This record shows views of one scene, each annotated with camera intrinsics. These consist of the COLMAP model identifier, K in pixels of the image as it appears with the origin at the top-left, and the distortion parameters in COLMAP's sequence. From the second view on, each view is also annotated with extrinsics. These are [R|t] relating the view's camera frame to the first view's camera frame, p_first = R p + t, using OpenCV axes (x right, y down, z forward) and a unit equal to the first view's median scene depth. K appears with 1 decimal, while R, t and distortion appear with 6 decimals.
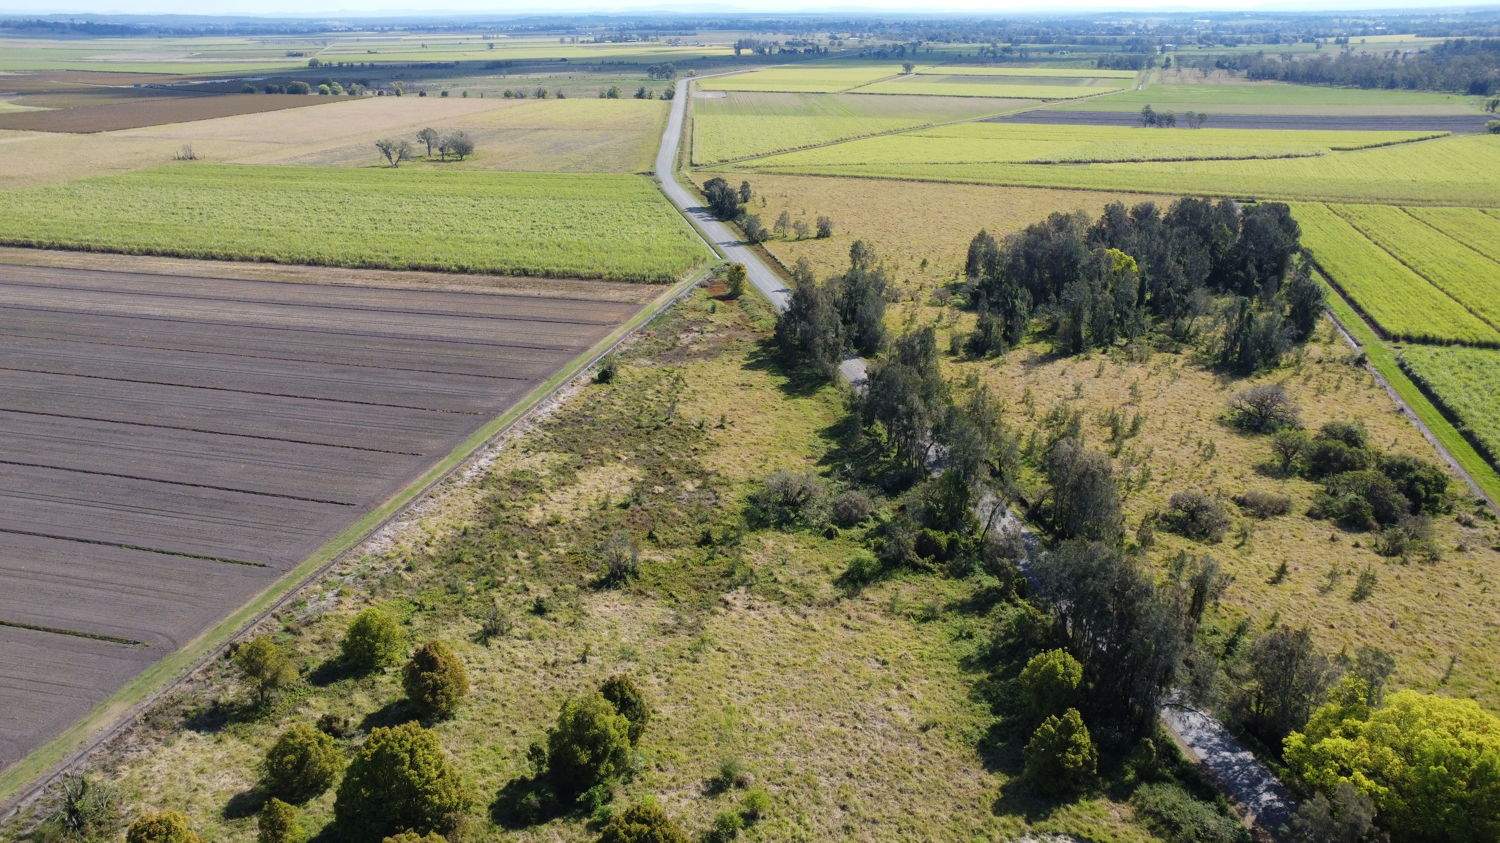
lens RADIAL K [[1162.2, 0, 750.0], [0, 1162.2, 421.5], [0, 0, 1]] dist [-0.196801, 0.369914]
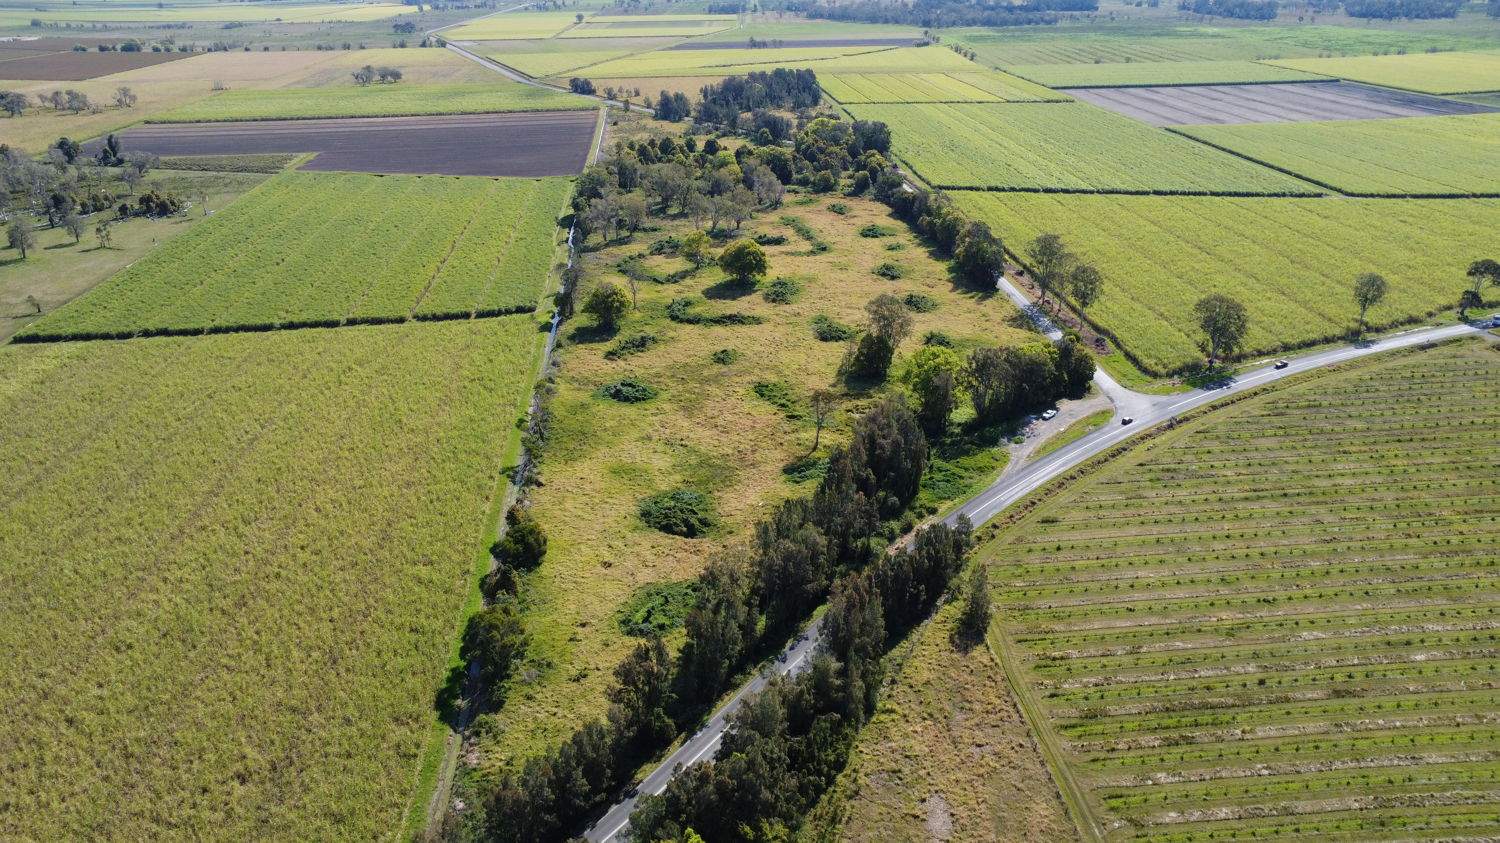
lens RADIAL K [[1162.2, 0, 750.0], [0, 1162.2, 421.5], [0, 0, 1]] dist [-0.196801, 0.369914]
pose [[0.942341, -0.132597, 0.307264, -0.592463], [0.118541, 0.990881, 0.064056, 0.430743], [-0.312956, -0.023939, 0.949466, -1.505022]]
